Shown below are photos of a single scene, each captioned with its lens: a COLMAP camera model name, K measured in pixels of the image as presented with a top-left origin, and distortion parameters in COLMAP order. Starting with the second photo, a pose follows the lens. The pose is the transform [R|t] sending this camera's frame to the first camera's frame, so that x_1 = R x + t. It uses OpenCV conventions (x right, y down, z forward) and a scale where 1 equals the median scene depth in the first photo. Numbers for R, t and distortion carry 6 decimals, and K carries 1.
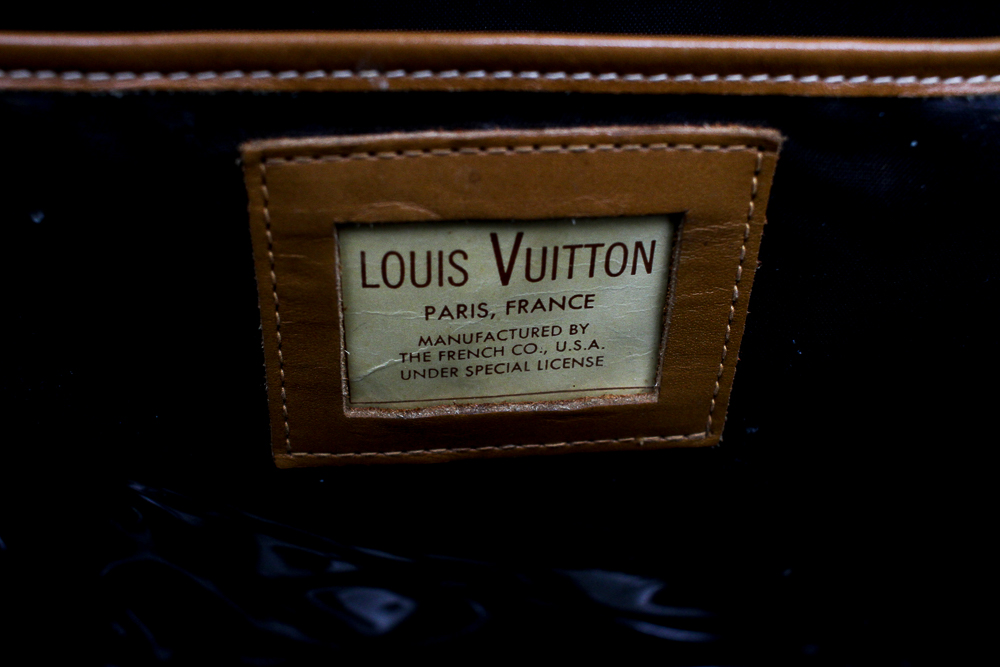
lens RADIAL K [[1165.0, 0, 497.4], [0, 1165.0, 331.4], [0, 0, 1]] dist [-0.101061, 0.000000]
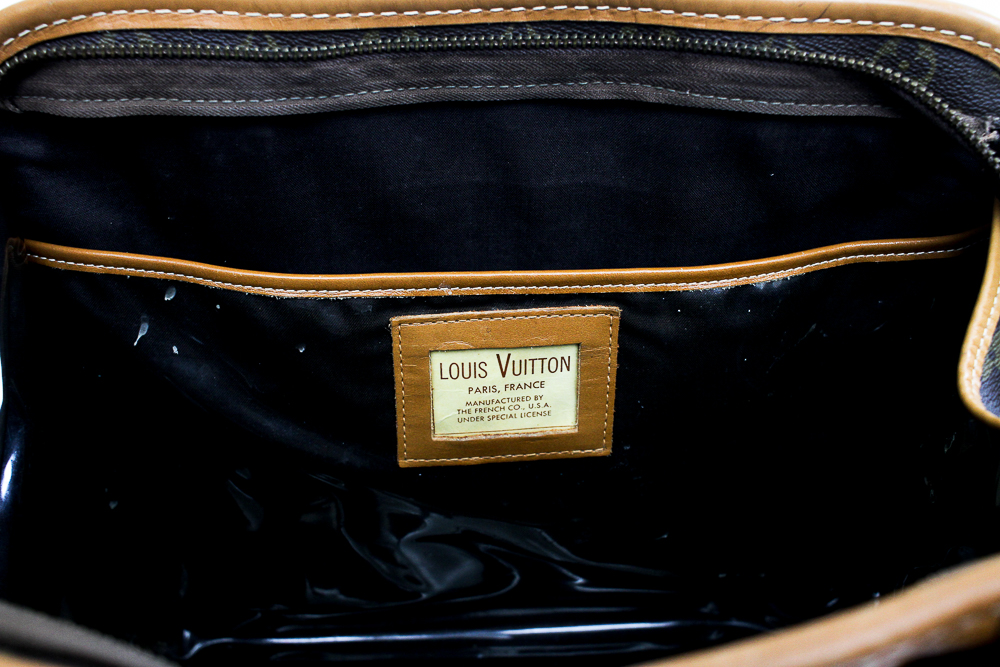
lens RADIAL K [[1165.0, 0, 501.1], [0, 1165.0, 334.9], [0, 0, 1]] dist [-0.101061, 0.000000]
pose [[0.999254, -0.020193, -0.032904, 0.078104], [0.016055, 0.992461, -0.121508, 0.154426], [0.035110, 0.120889, 0.992045, -1.259433]]
